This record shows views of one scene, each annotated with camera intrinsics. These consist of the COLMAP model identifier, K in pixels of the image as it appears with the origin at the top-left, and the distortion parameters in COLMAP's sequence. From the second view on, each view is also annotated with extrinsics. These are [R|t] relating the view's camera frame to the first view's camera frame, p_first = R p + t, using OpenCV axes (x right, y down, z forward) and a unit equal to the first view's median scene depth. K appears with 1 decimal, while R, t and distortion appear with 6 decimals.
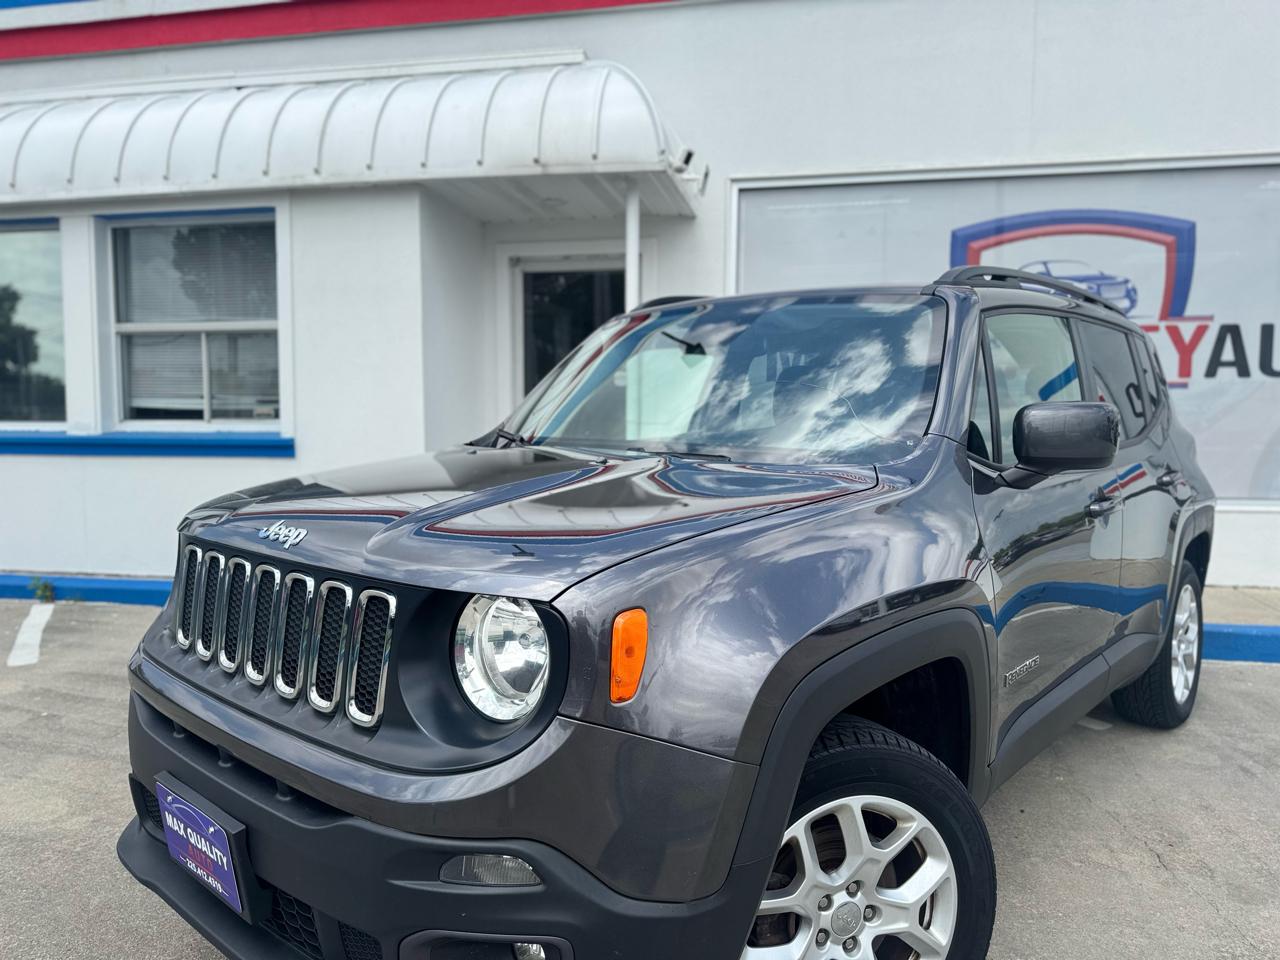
lens RADIAL K [[898.3, 0, 646.3], [0, 898.3, 485.1], [0, 0, 1]] dist [0.042027, -0.049102]
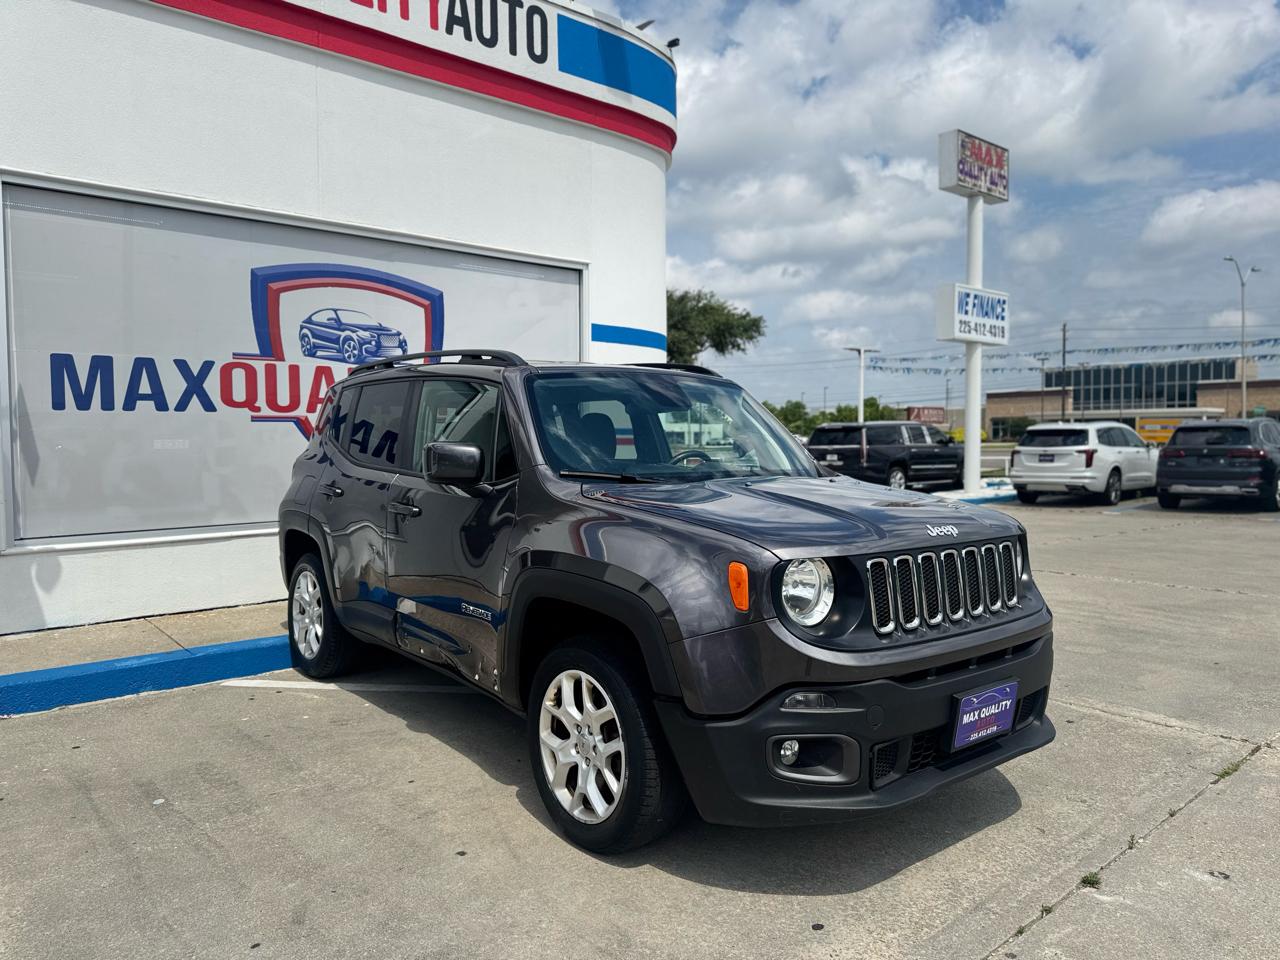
lens RADIAL K [[898.3, 0, 639.0], [0, 898.3, 479.9], [0, 0, 1]] dist [0.042027, -0.049102]
pose [[0.599835, -0.043904, 0.798918, -0.266646], [0.066452, 0.997777, 0.004939, -0.017892], [-0.797360, 0.050127, 0.601419, 0.041270]]
